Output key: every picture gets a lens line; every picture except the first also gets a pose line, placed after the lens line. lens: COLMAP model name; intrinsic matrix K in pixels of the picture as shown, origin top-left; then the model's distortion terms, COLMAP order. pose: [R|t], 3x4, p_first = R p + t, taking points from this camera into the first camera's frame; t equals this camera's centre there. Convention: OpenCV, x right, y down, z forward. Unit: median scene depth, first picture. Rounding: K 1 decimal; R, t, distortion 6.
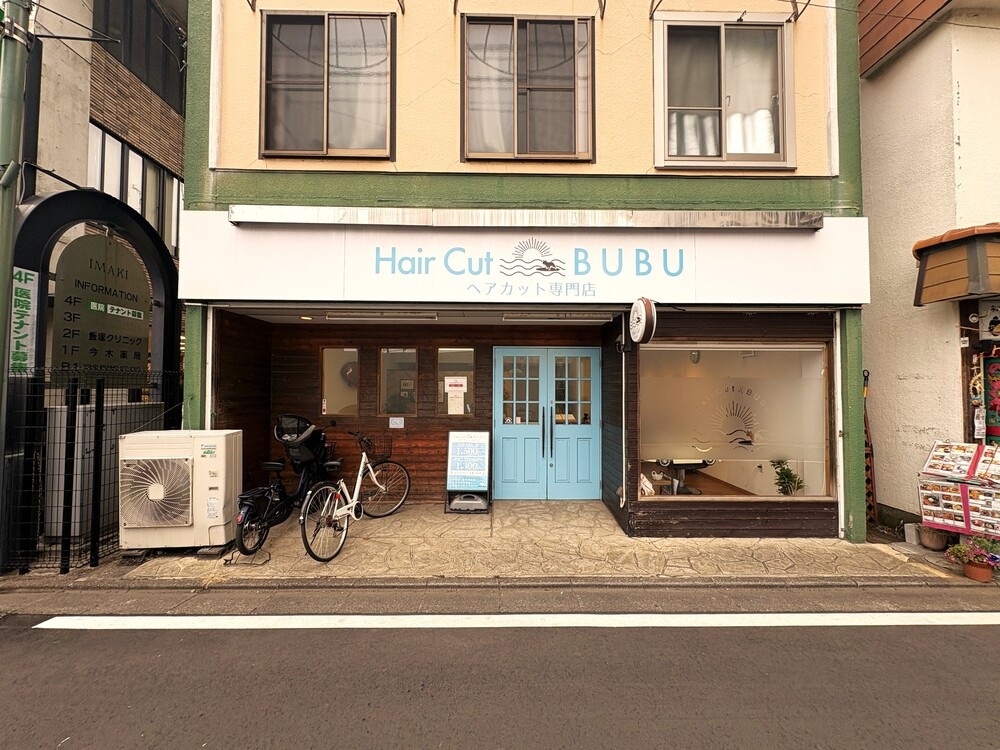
lens RADIAL K [[395.8, 0, 497.8], [0, 395.8, 376.7], [0, 0, 1]] dist [0.000082, 0.000298]
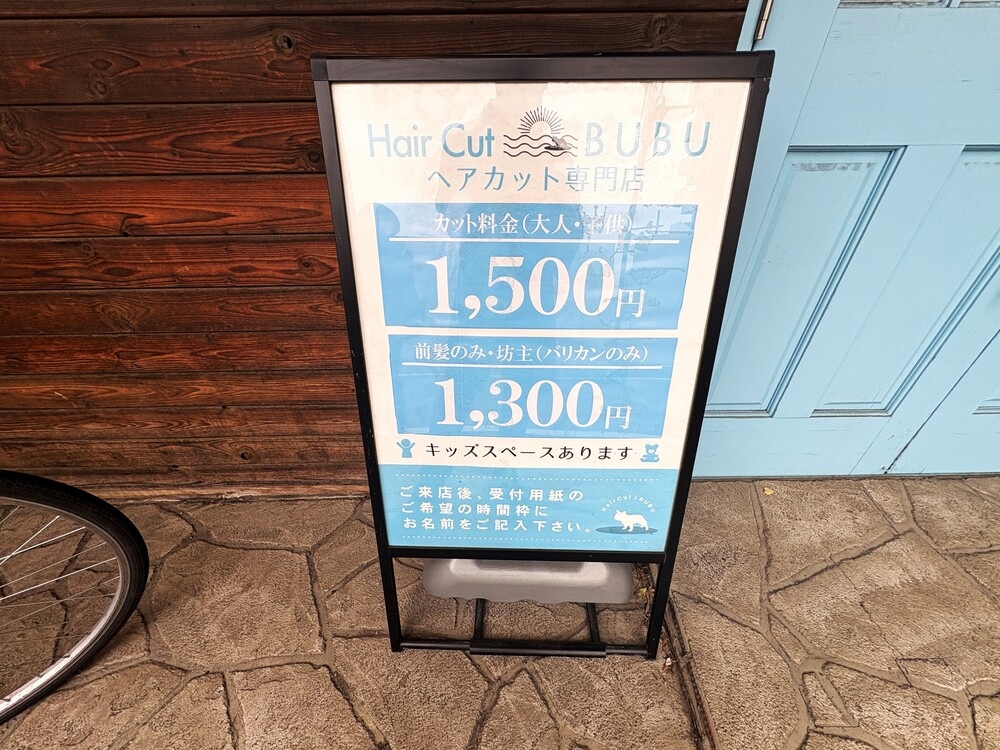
lens RADIAL K [[421.4, 0, 500.0], [0, 421.4, 375.0], [0, 0, 1]] dist [0.000007, 0.000069]
pose [[0.999967, -0.006584, -0.004794, -0.101961], [0.008144, 0.799796, 0.600217, 0.165286], [-0.000118, -0.600236, 0.799823, 1.077144]]
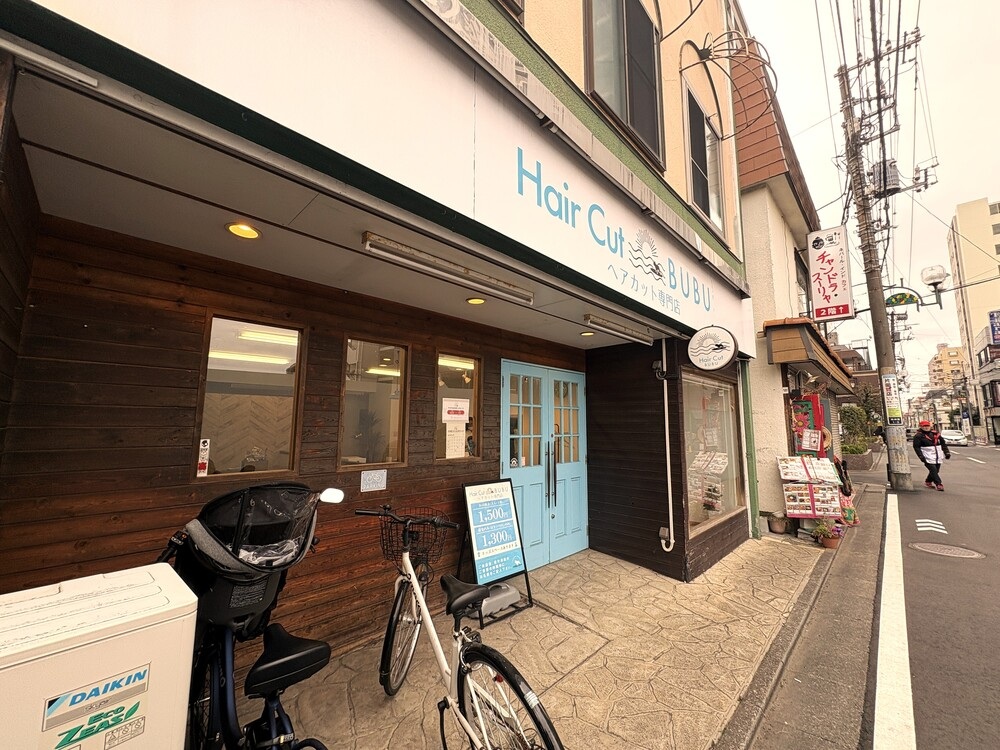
lens RADIAL K [[395.8, 0, 497.8], [0, 395.8, 376.7], [0, 0, 1]] dist [0.000082, 0.000298]
pose [[0.717008, 0.084393, 0.691938, -0.647363], [-0.021606, 0.994858, -0.098950, 0.034350], [-0.696730, 0.055997, 0.715144, 0.630353]]
